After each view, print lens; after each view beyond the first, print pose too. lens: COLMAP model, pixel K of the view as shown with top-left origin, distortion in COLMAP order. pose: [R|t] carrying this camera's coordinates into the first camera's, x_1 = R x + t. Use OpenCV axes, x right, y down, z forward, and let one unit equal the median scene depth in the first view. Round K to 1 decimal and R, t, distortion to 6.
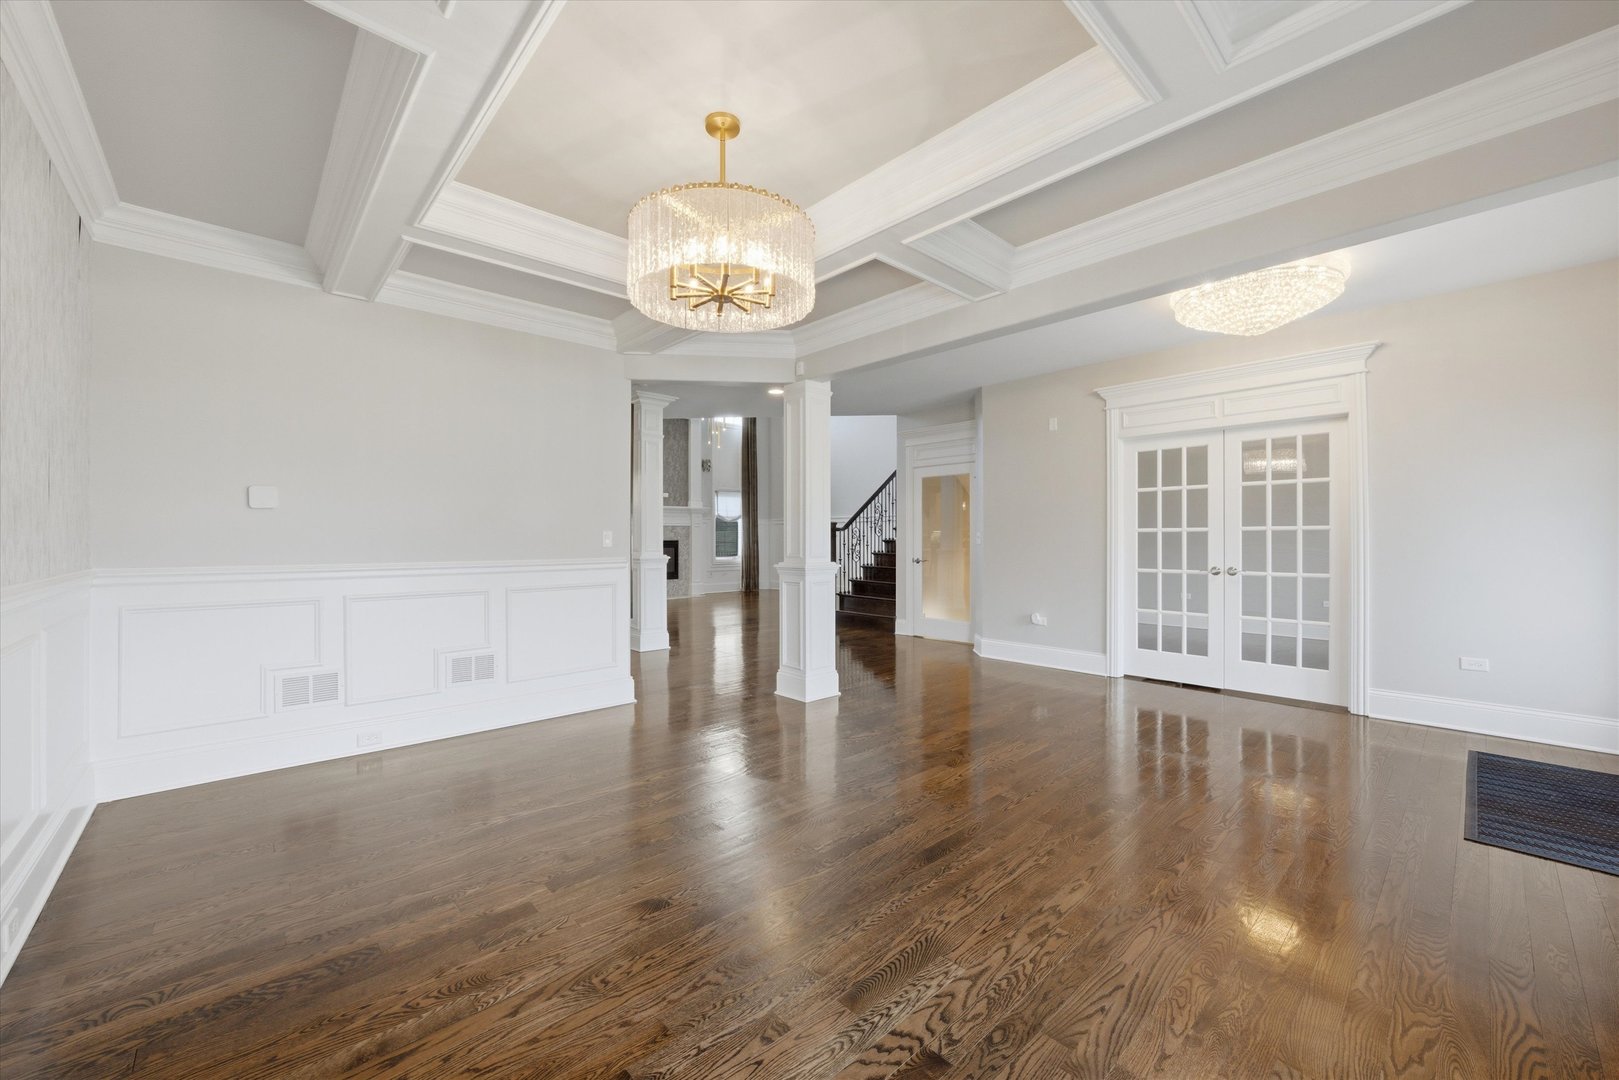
lens RADIAL K [[634.3, 0, 816.7], [0, 634.3, 542.9], [0, 0, 1]] dist [-0.003119, 0.000052]
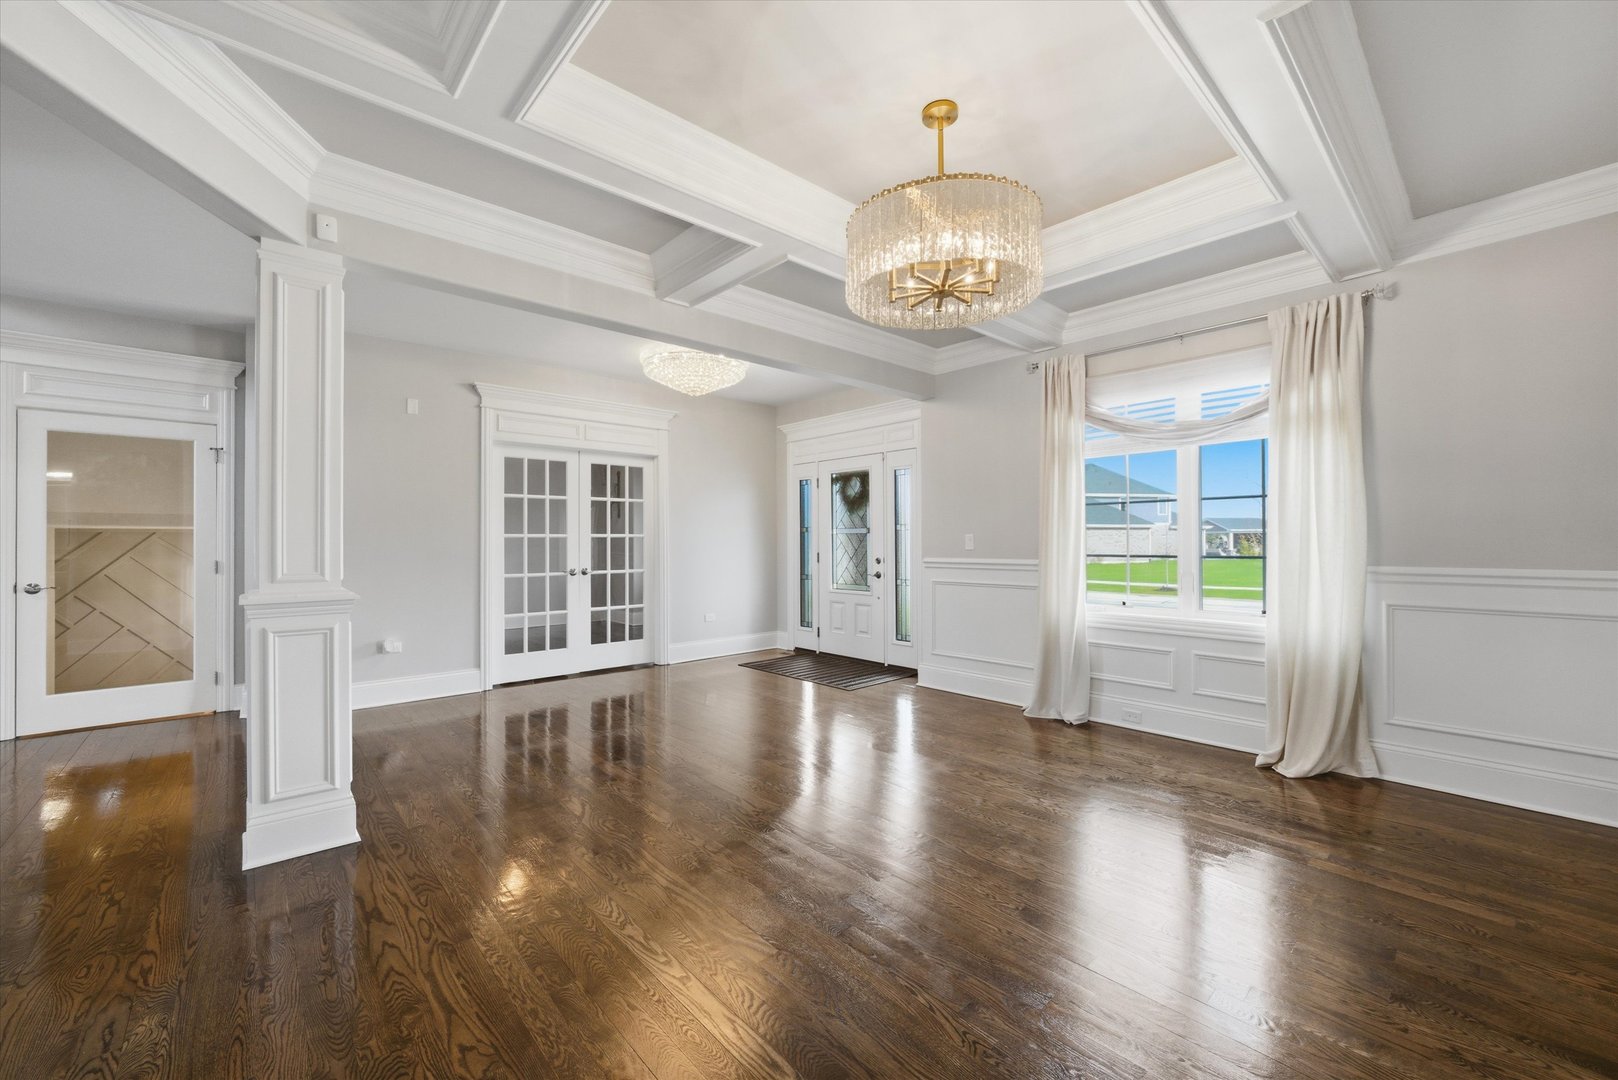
lens RADIAL K [[633.9, 0, 814.2], [0, 633.9, 537.0], [0, 0, 1]] dist [-0.003119, 0.000052]
pose [[0.018921, 0.010529, 0.999766, -0.494991], [0.011507, 0.999876, -0.010748, -0.001530], [-0.999755, 0.011708, 0.018798, 0.522876]]
